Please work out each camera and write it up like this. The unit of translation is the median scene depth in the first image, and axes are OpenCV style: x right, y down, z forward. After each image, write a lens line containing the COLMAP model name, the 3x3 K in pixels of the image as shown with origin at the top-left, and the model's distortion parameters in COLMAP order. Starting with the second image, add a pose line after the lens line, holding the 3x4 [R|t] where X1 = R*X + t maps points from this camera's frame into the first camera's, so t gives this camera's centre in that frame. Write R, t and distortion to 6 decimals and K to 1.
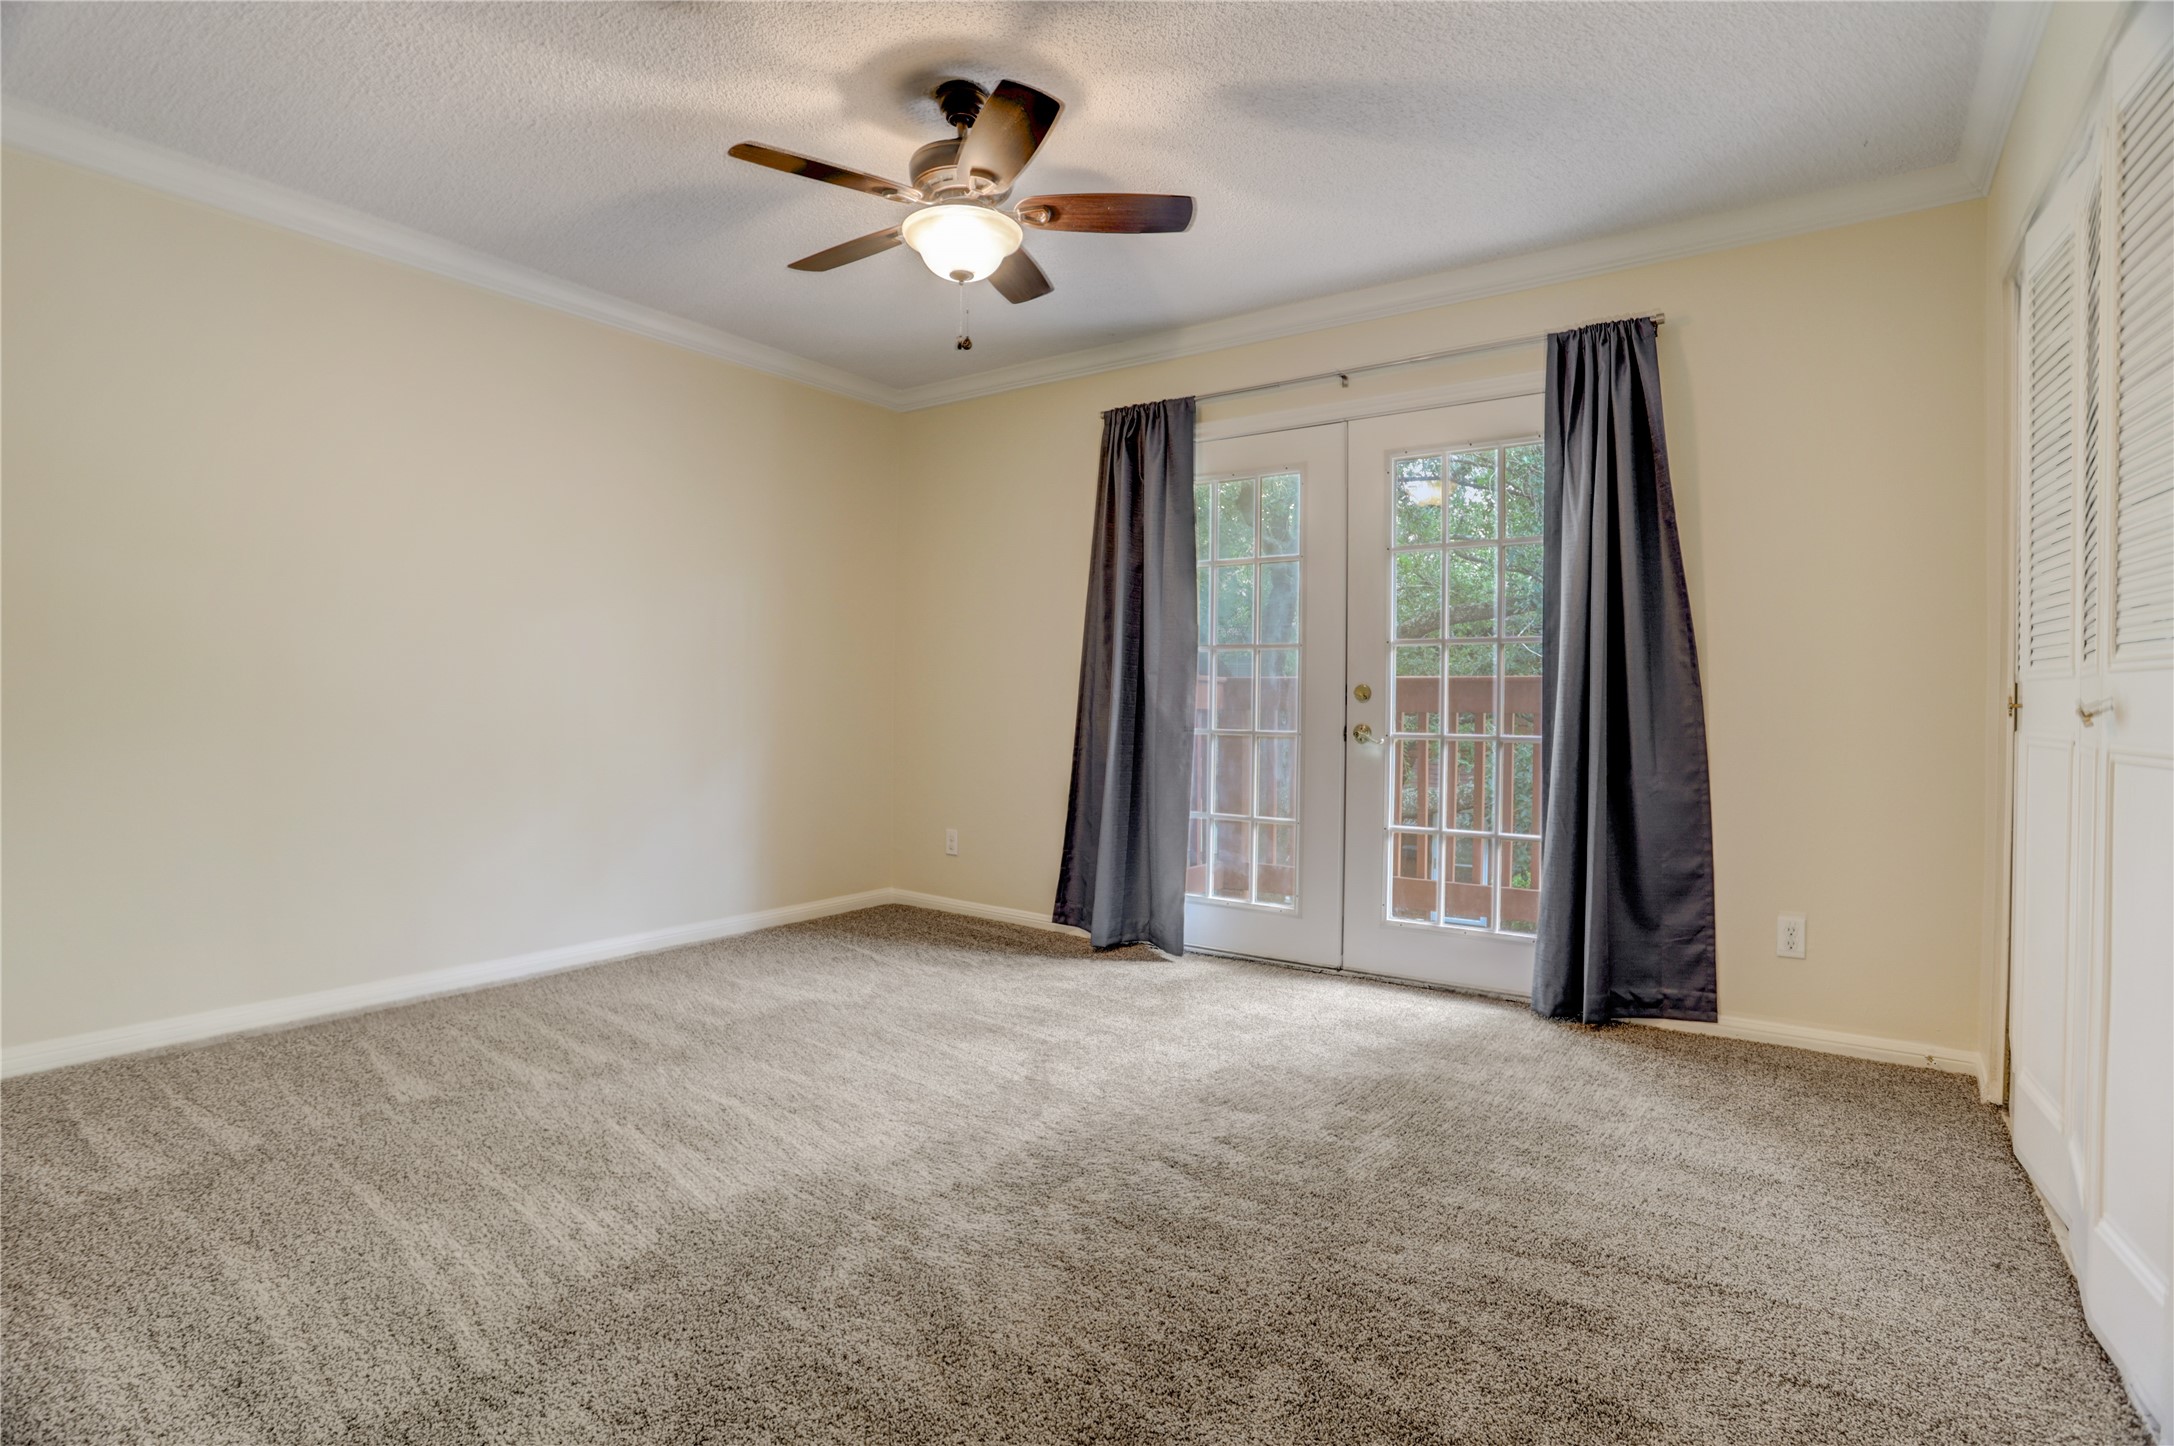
lens RADIAL K [[1051.5, 0, 1079.7], [0, 1051.5, 713.7], [0, 0, 1]] dist [-0.076428, 0.031981]
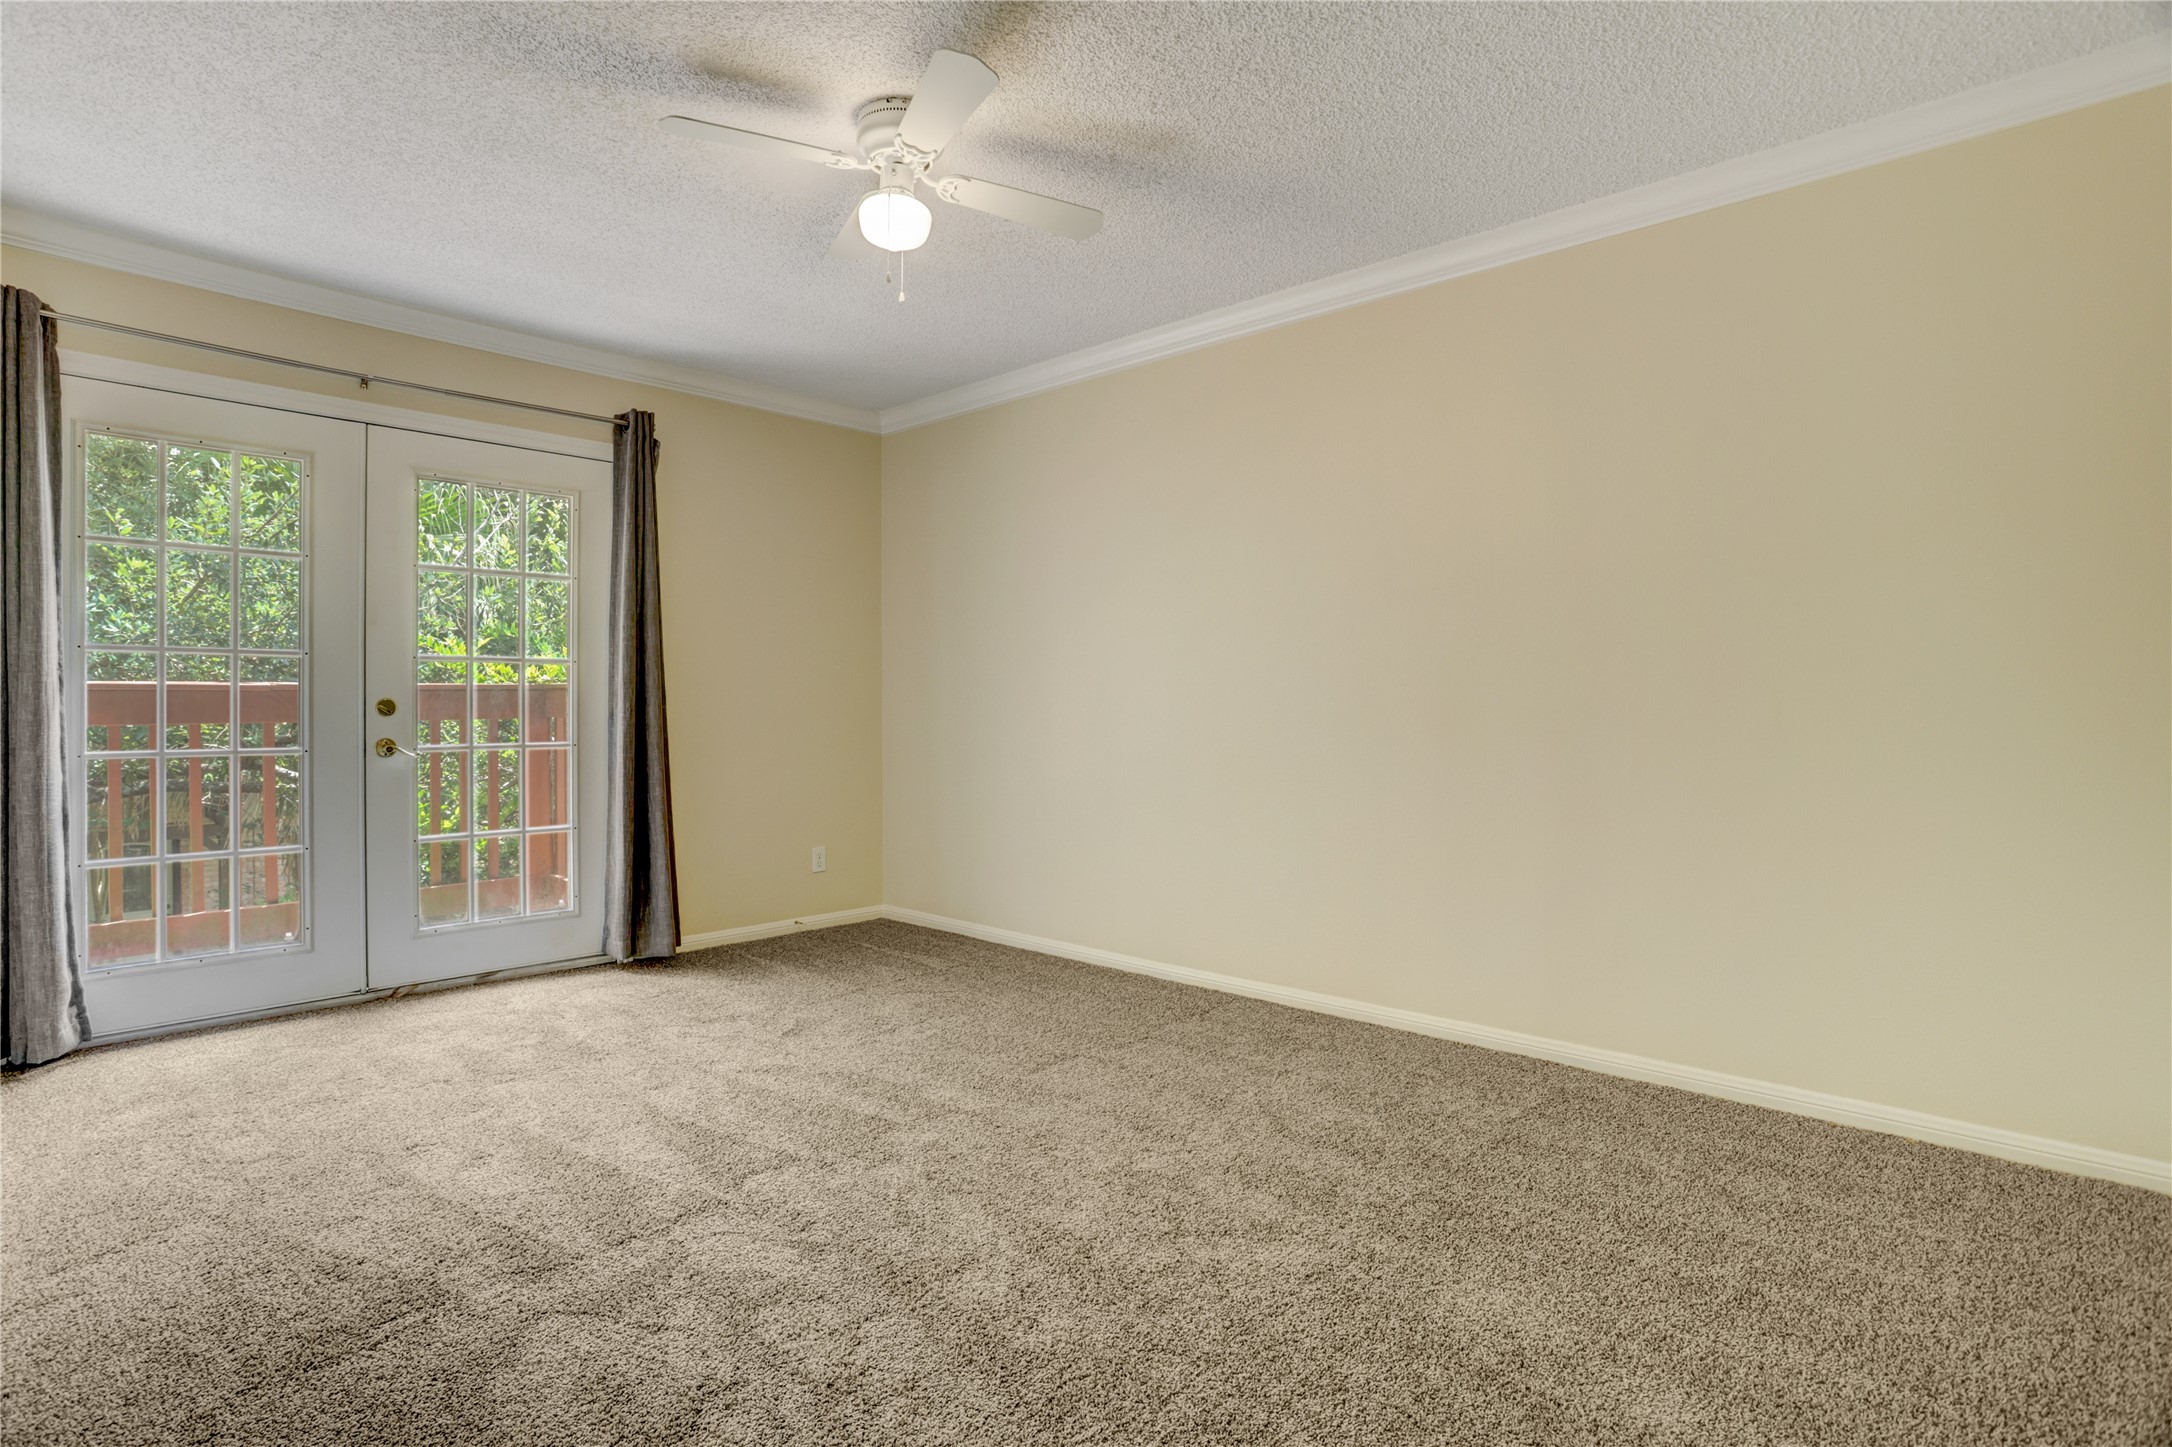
lens RADIAL K [[1050.6, 0, 1078.7], [0, 1050.6, 714.2], [0, 0, 1]] dist [-0.076428, 0.031981]
pose [[0.267601, -0.028226, 0.963116, -0.543331], [0.014826, 0.999573, 0.025175, -0.031228], [-0.963416, 0.007542, 0.267905, 0.121031]]
